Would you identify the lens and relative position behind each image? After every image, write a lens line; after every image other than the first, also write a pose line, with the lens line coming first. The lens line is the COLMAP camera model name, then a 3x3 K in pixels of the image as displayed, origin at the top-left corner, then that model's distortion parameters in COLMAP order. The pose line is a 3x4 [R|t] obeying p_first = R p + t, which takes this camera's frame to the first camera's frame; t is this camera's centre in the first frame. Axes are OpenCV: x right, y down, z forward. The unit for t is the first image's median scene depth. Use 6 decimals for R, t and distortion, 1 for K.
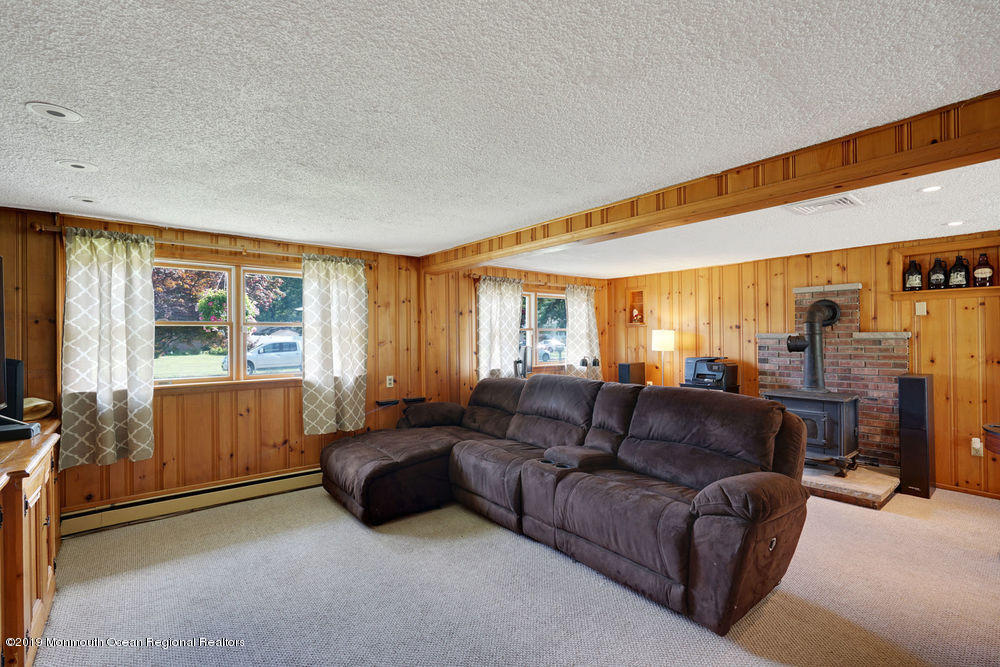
lens RADIAL K [[448.7, 0, 501.8], [0, 448.7, 335.7], [0, 0, 1]] dist [-0.009515, 0.004326]
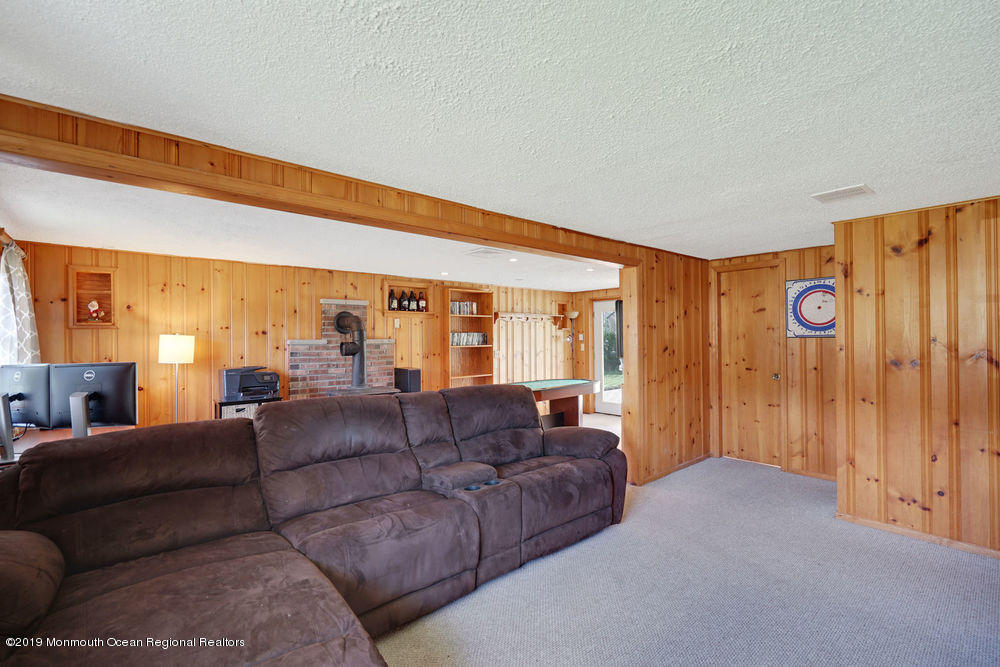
lens RADIAL K [[448.7, 0, 501.6], [0, 448.7, 333.3], [0, 0, 1]] dist [-0.009515, 0.004326]
pose [[-0.024836, 0.019225, 0.999507, -0.564818], [0.005546, 0.999802, -0.019093, 0.002515], [-0.999676, 0.005069, -0.024938, 0.724920]]
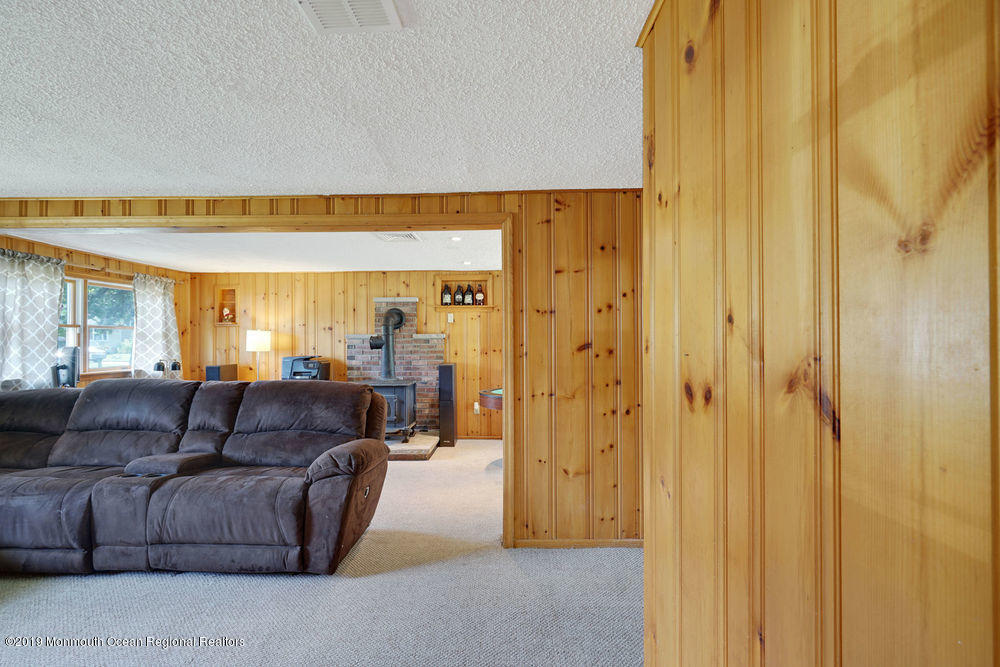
lens RADIAL K [[448.7, 0, 501.7], [0, 448.7, 335.6], [0, 0, 1]] dist [-0.009515, 0.004326]
pose [[0.645128, 0.010596, 0.764001, -0.073875], [-0.001820, 0.999922, -0.012331, 0.015259], [-0.764072, 0.006565, 0.645097, -0.074305]]
